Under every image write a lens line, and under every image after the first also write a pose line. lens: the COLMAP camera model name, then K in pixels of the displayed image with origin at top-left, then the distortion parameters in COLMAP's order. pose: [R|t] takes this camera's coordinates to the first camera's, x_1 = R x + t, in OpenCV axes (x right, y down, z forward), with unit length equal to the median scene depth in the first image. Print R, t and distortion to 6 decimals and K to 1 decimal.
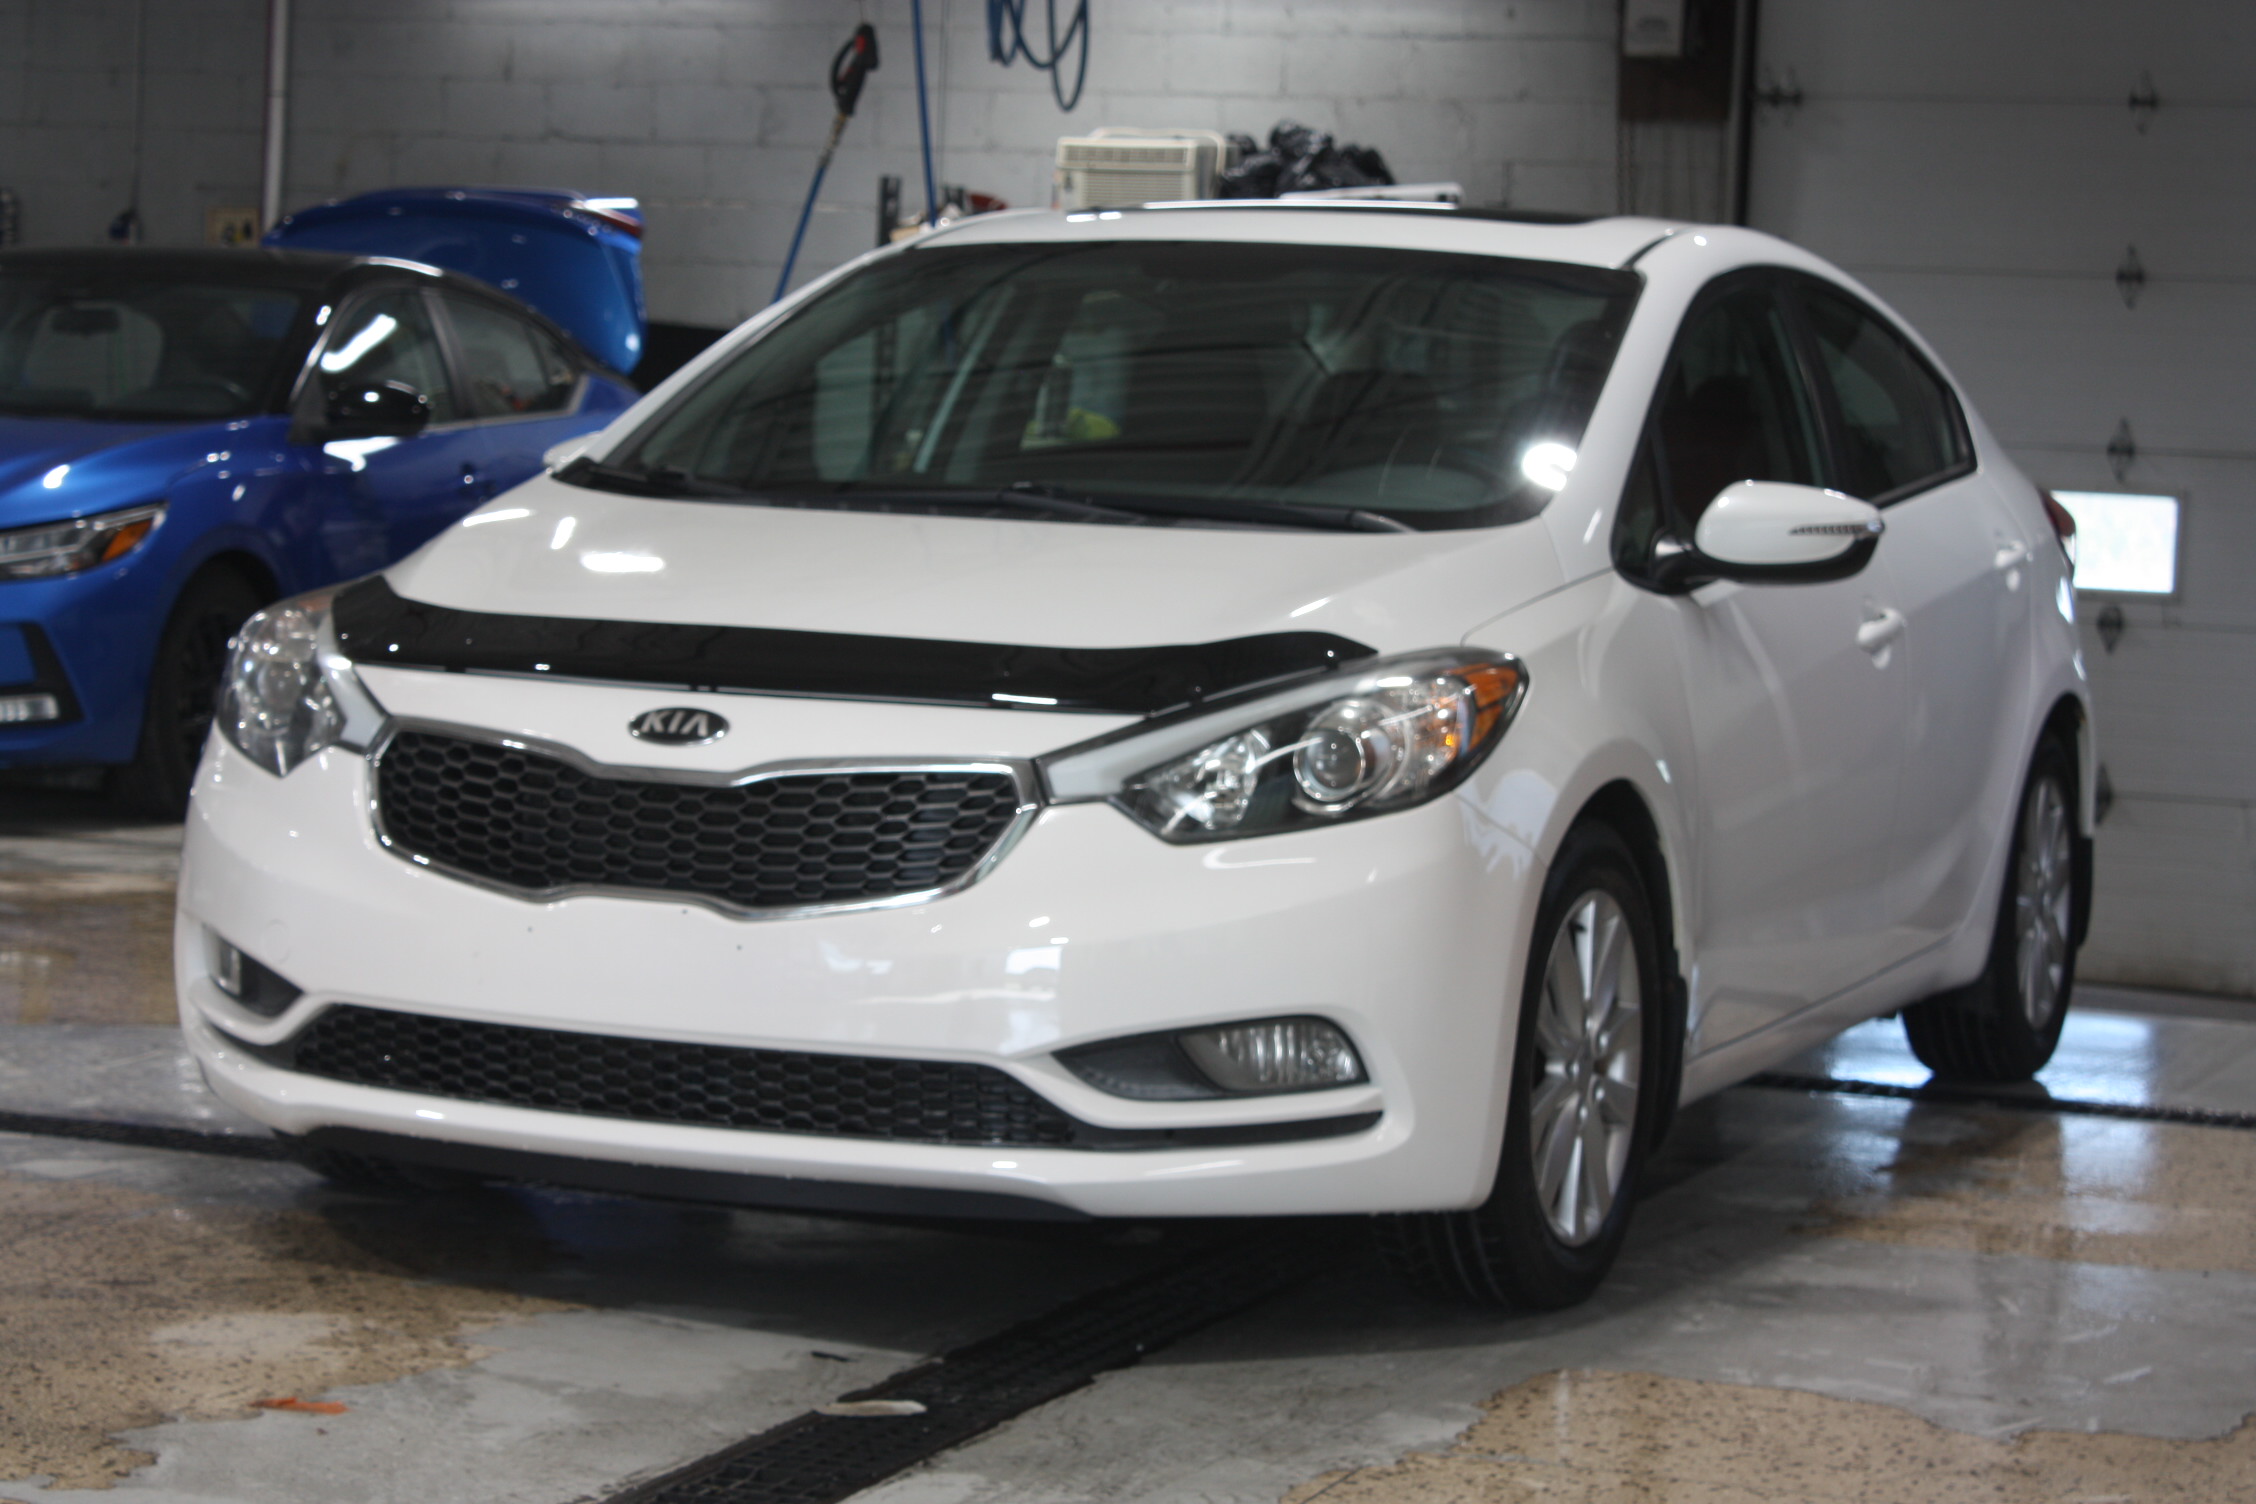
lens RADIAL K [[5191.1, 0, 1128.0], [0, 5191.1, 752.0], [0, 0, 1]] dist [0.004854, -0.100866]
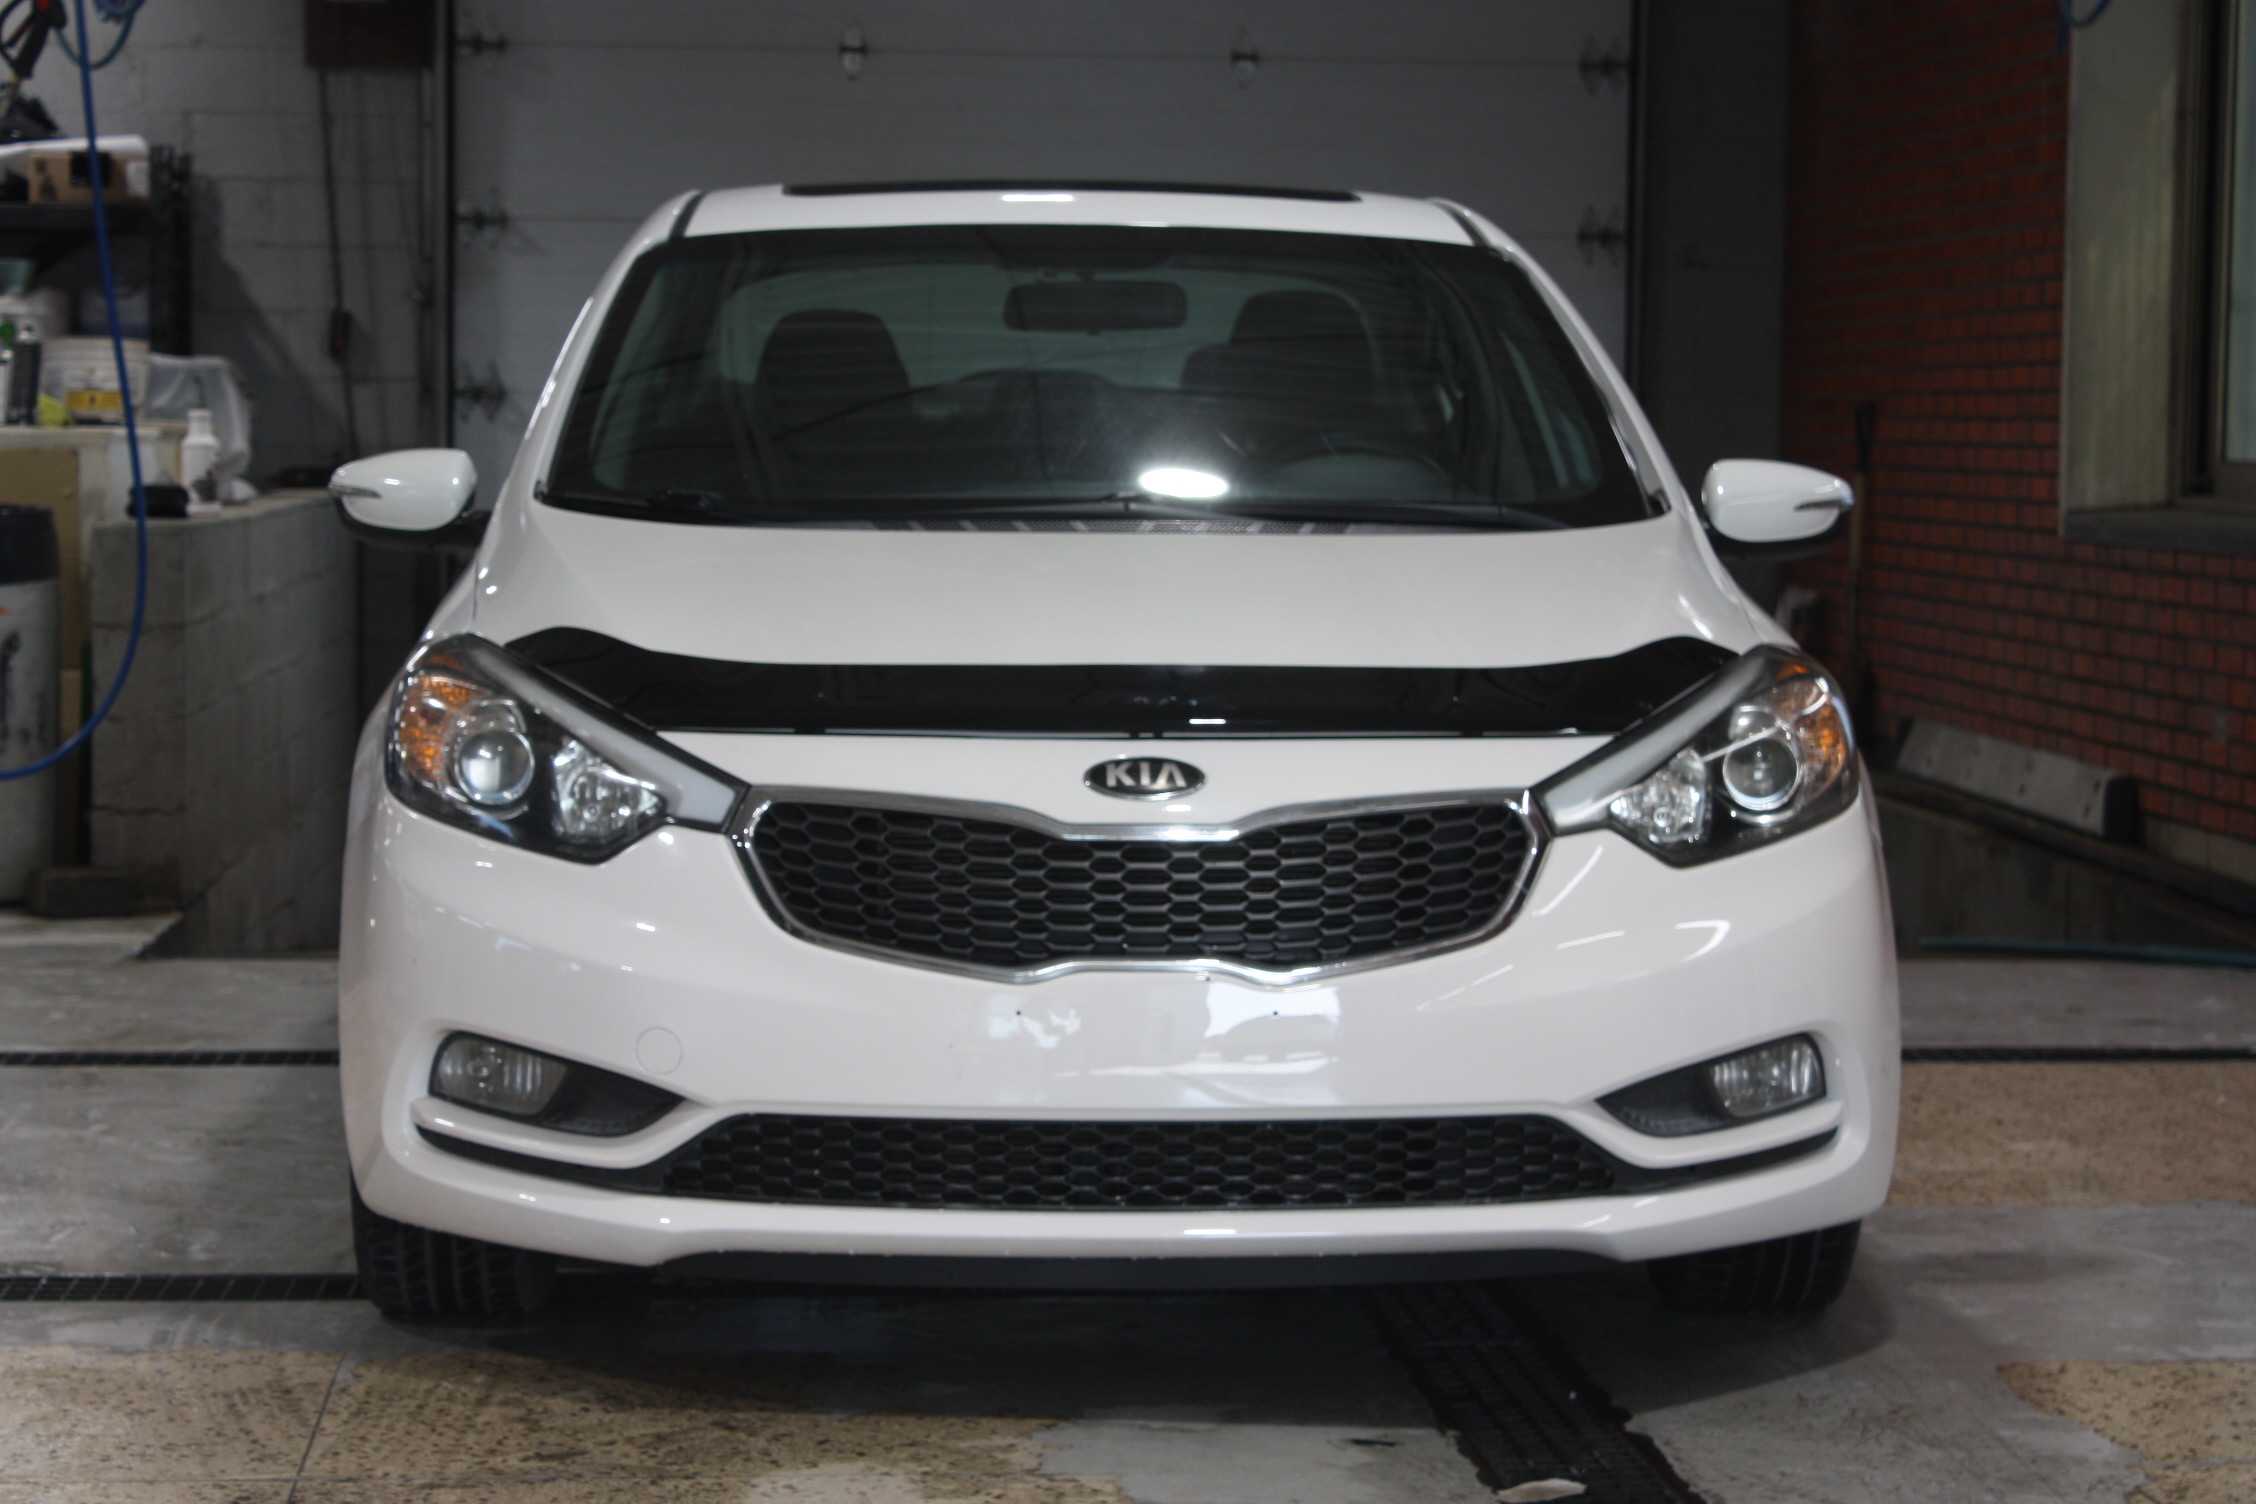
lens RADIAL K [[5149.0, 0, 1128.0], [0, 5149.0, 752.0], [0, 0, 1]] dist [0.079748, 0.272364]
pose [[0.899058, -0.063419, 0.433213, -0.479119], [0.056519, 0.997986, 0.028801, -0.035609], [-0.434167, -0.001409, 0.900831, 0.180262]]
